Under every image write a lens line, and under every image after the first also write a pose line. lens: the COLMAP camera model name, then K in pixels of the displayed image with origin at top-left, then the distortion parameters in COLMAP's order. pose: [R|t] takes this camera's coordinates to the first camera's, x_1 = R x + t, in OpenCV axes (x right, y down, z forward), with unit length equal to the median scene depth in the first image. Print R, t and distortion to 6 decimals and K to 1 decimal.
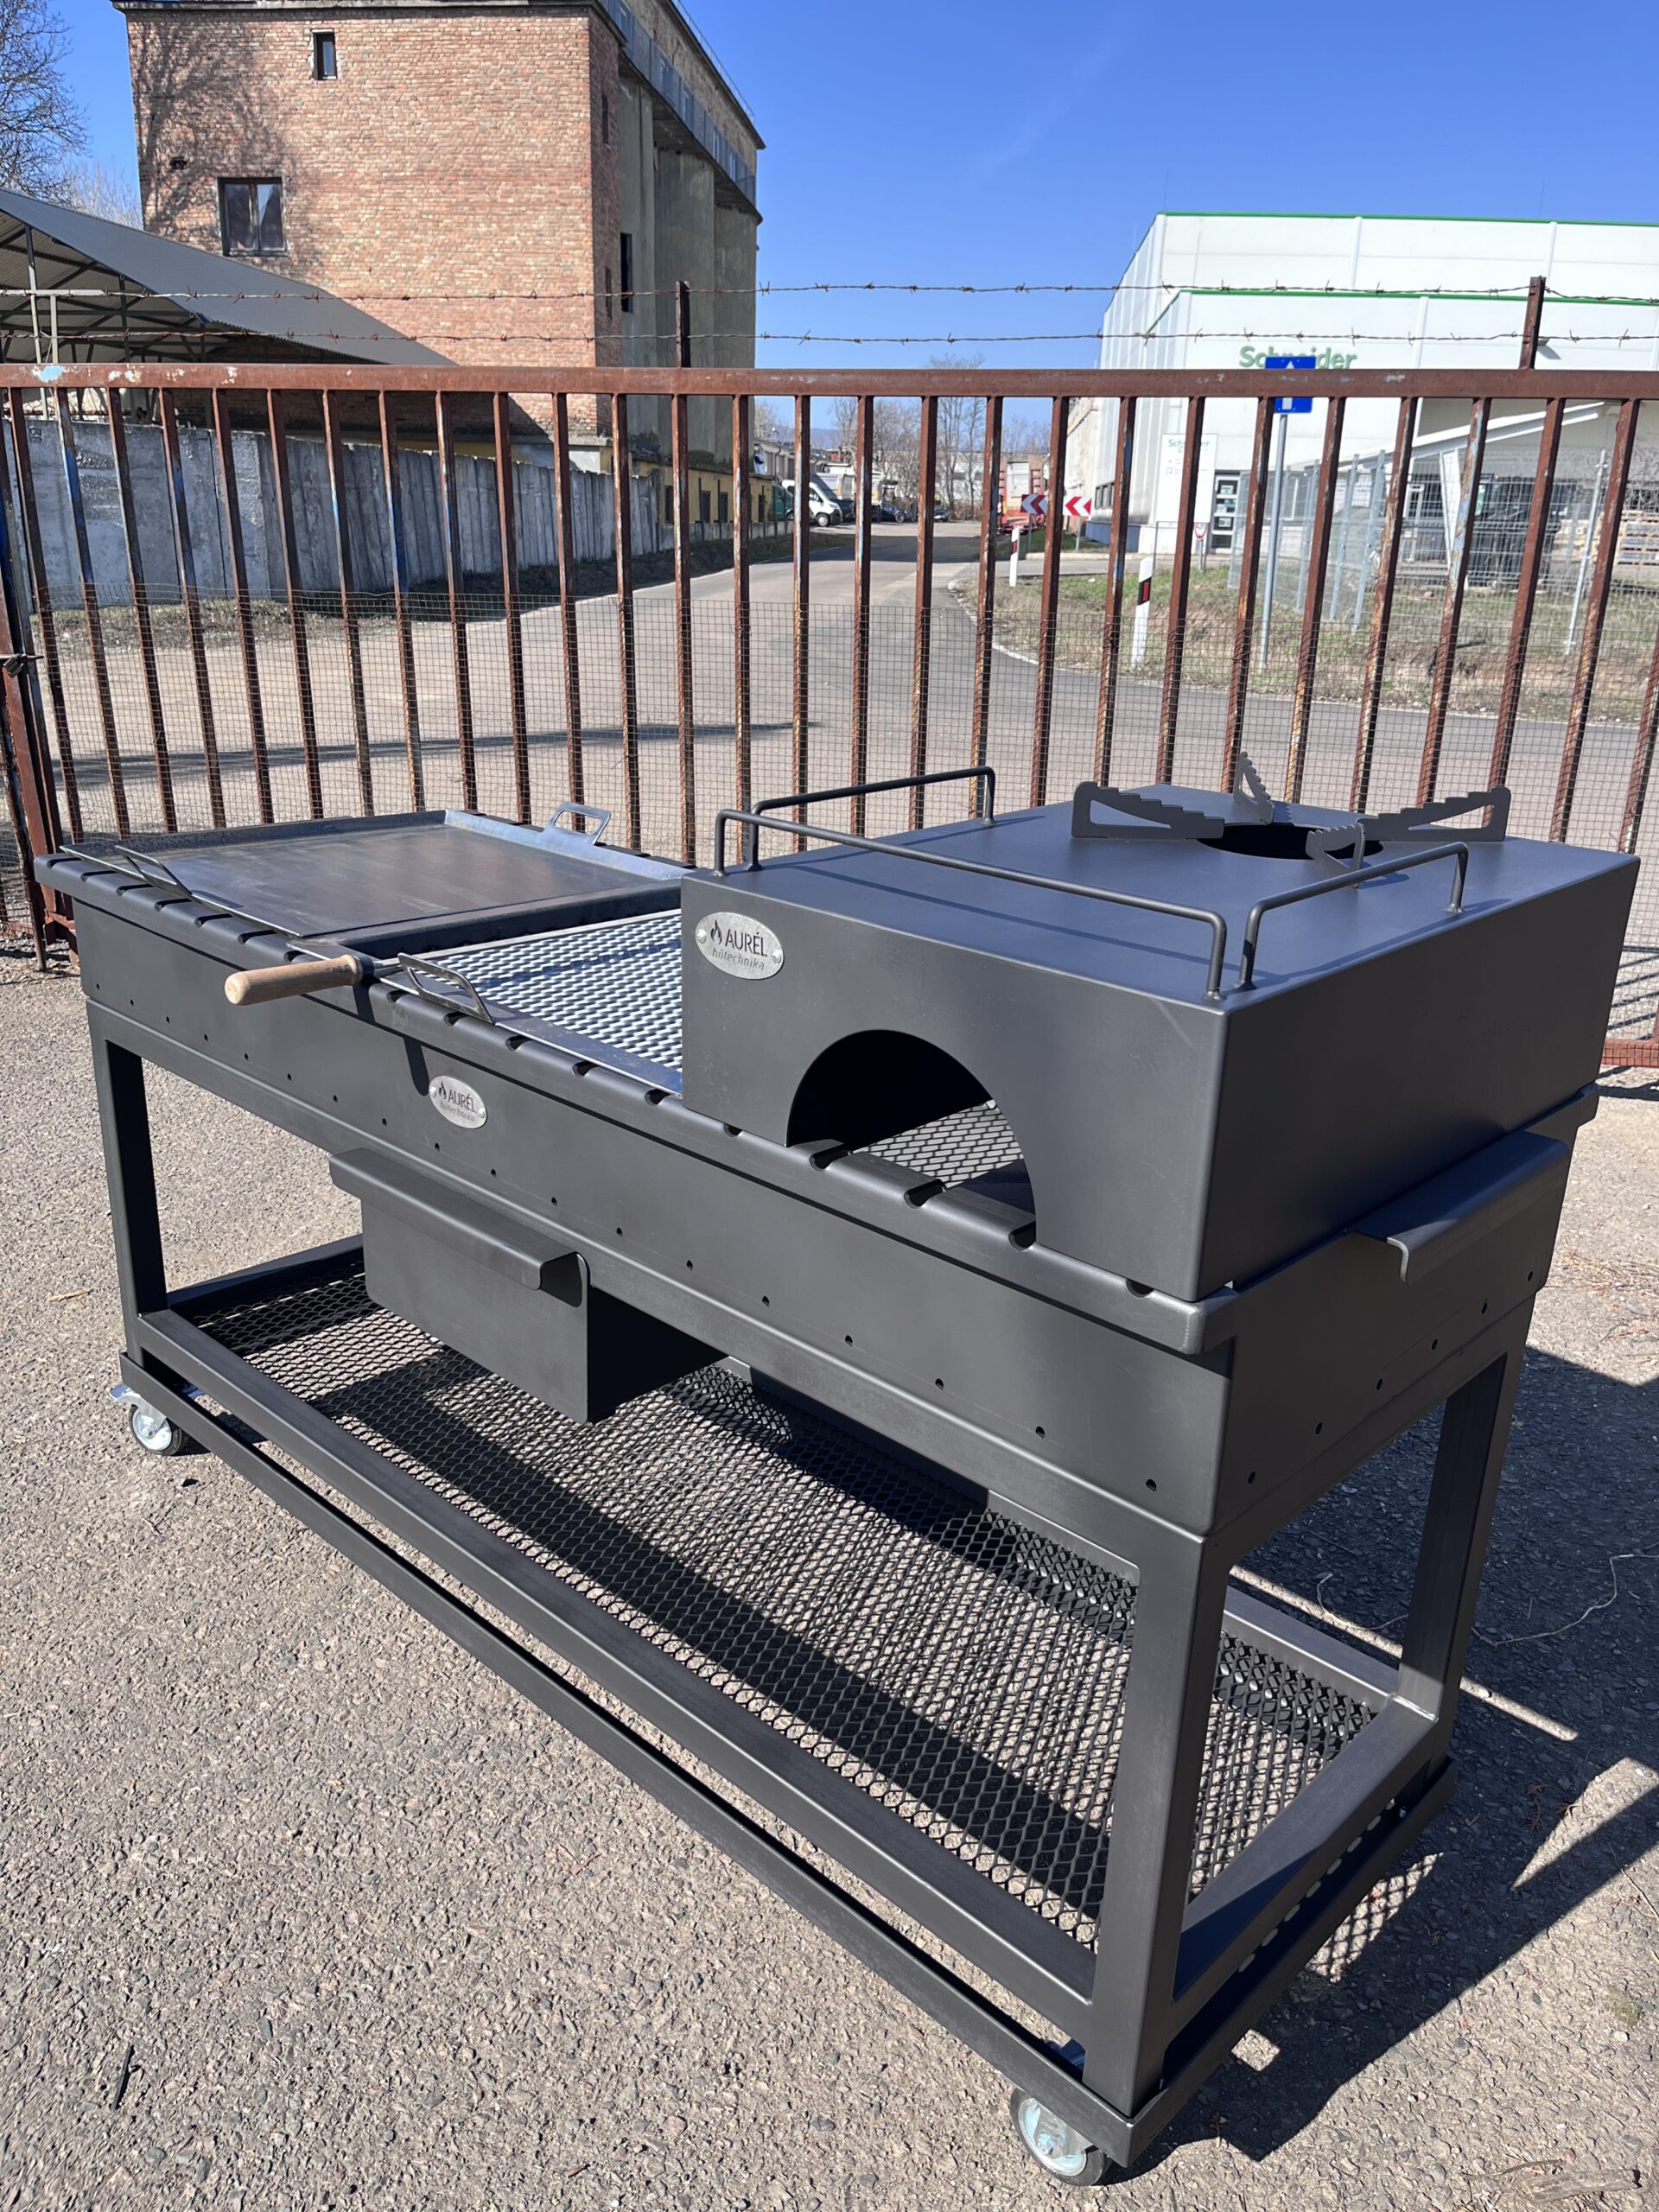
lens RADIAL K [[1677.7, 0, 827.7], [0, 1677.7, 1112.2], [0, 0, 1]] dist [0.079139, -0.115283]
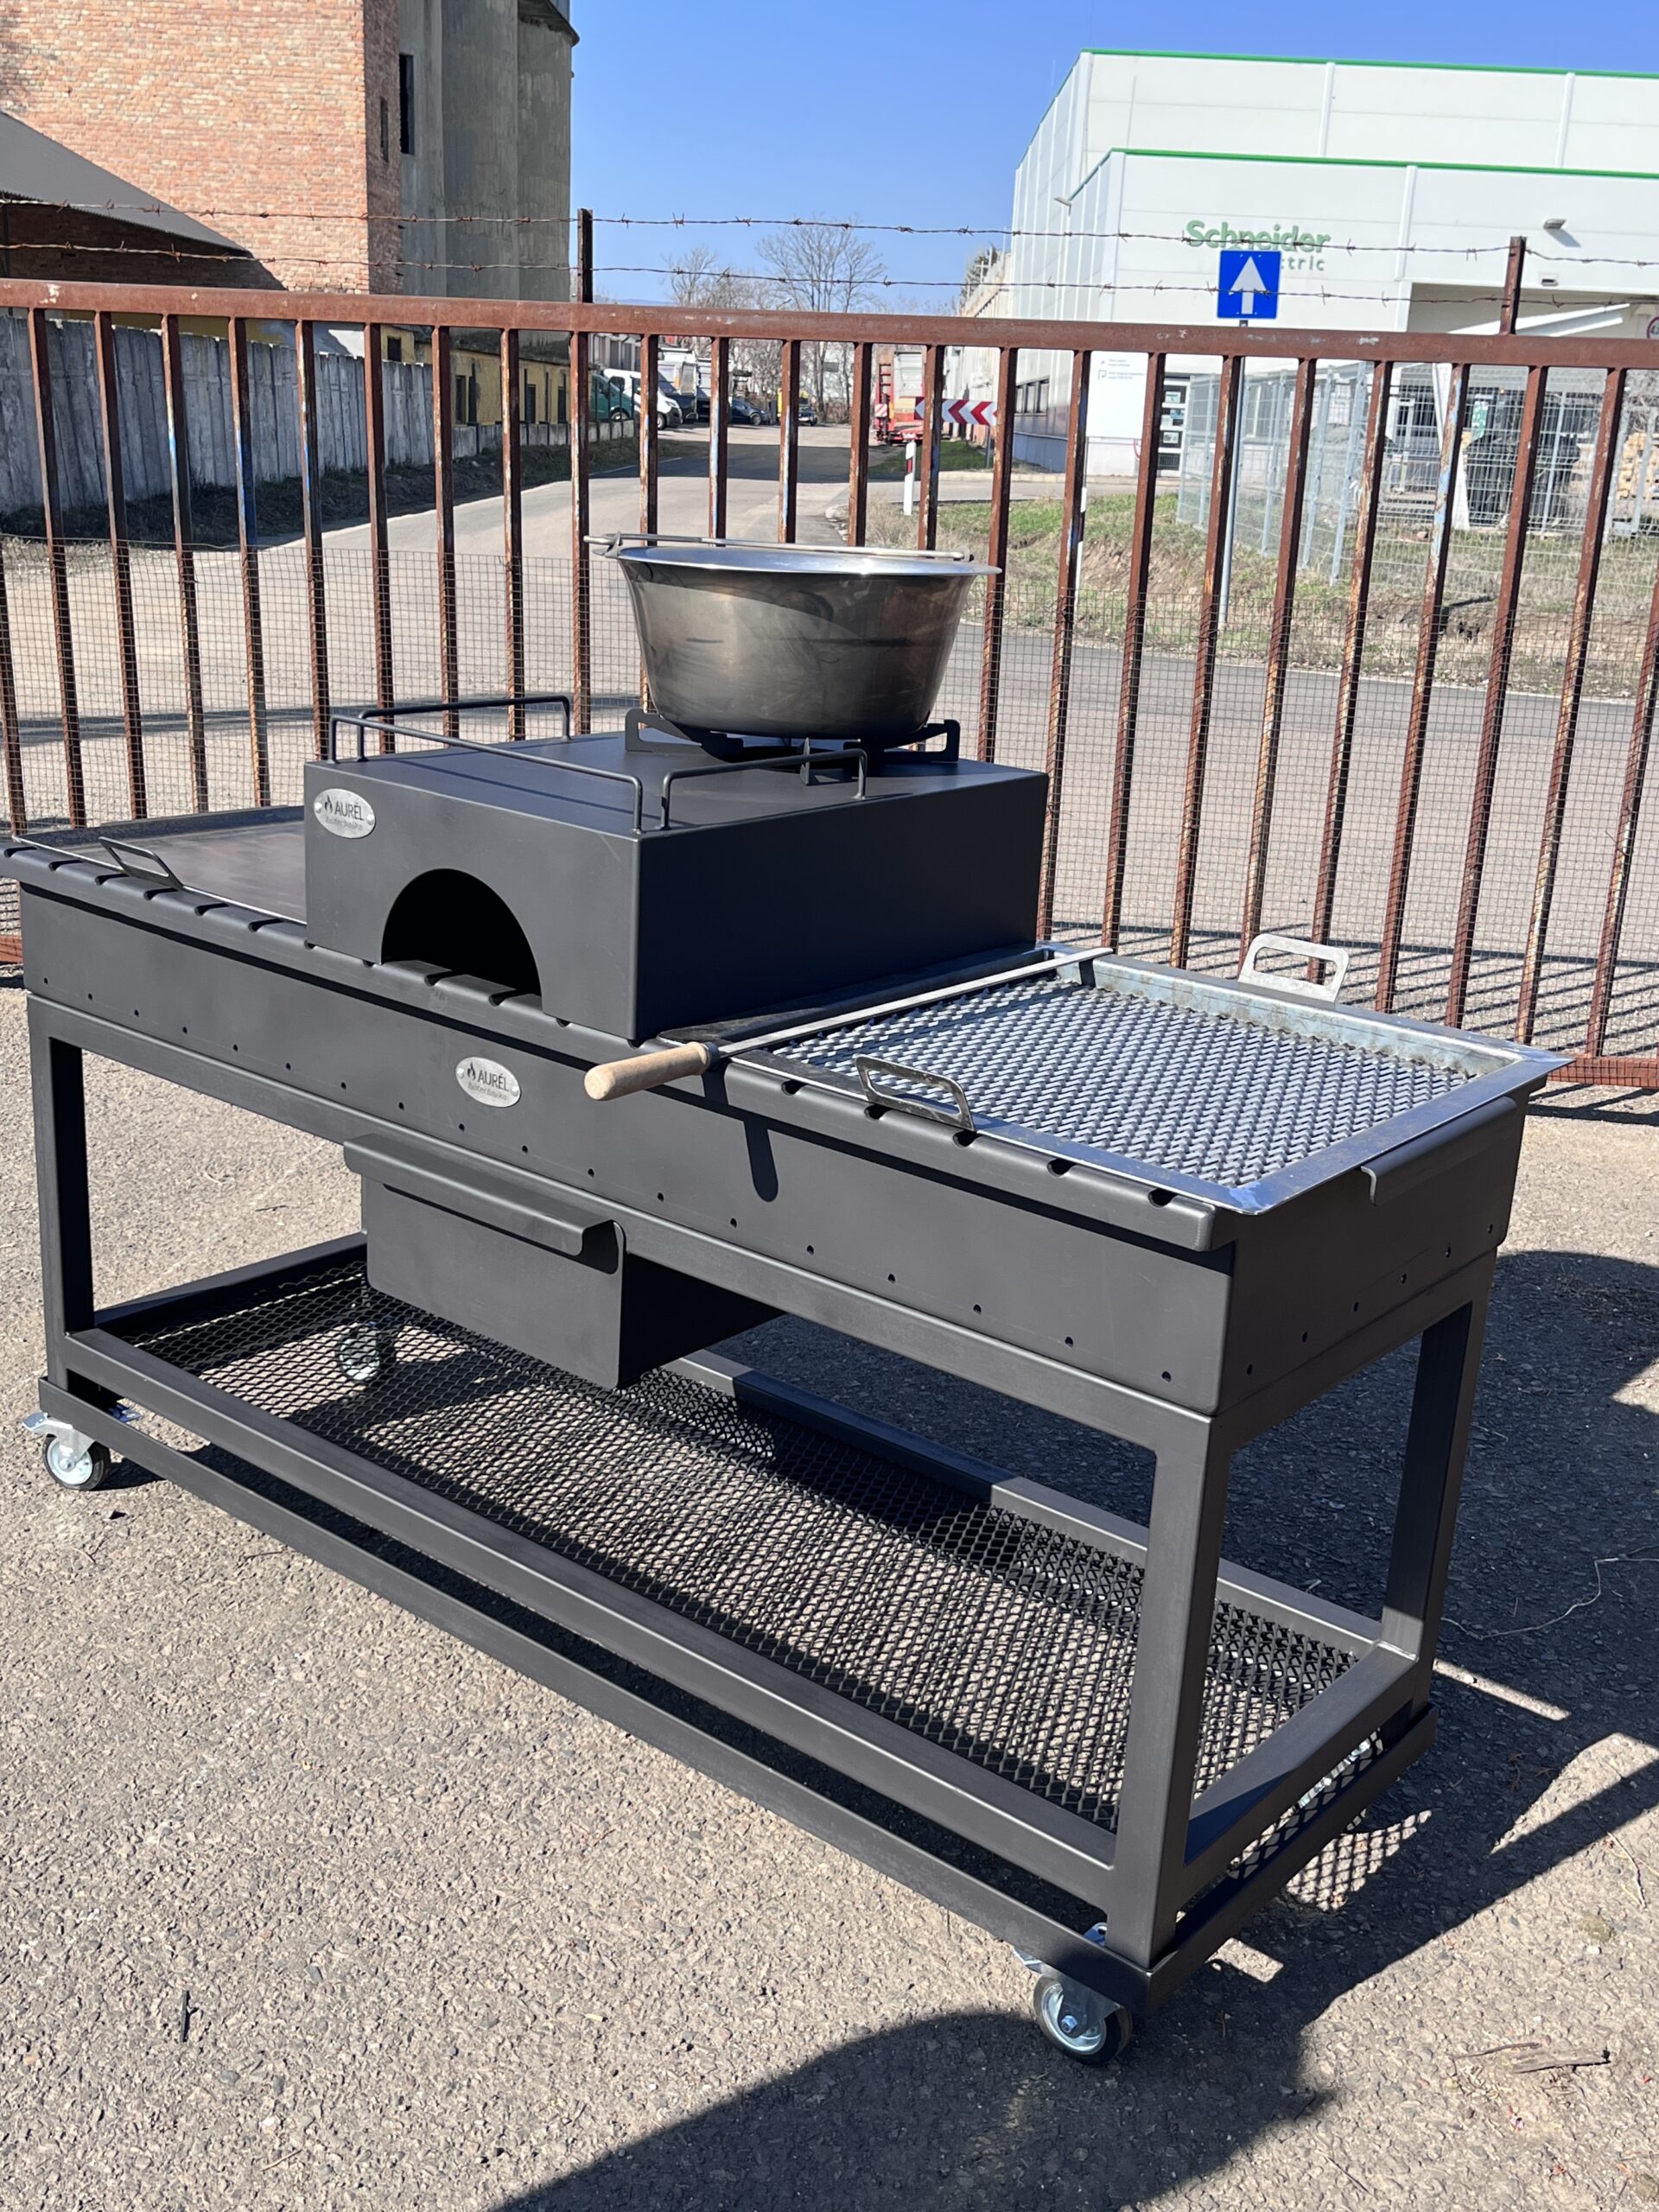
lens RADIAL K [[2239.8, 0, 831.9], [0, 2239.8, 1104.7], [0, 0, 1]] dist [0.080639, -0.139254]
pose [[0.996907, -0.003255, 0.078518, -0.103142], [0.006402, 0.999185, -0.039863, 0.056950], [-0.078324, 0.040242, 0.996115, -0.347469]]
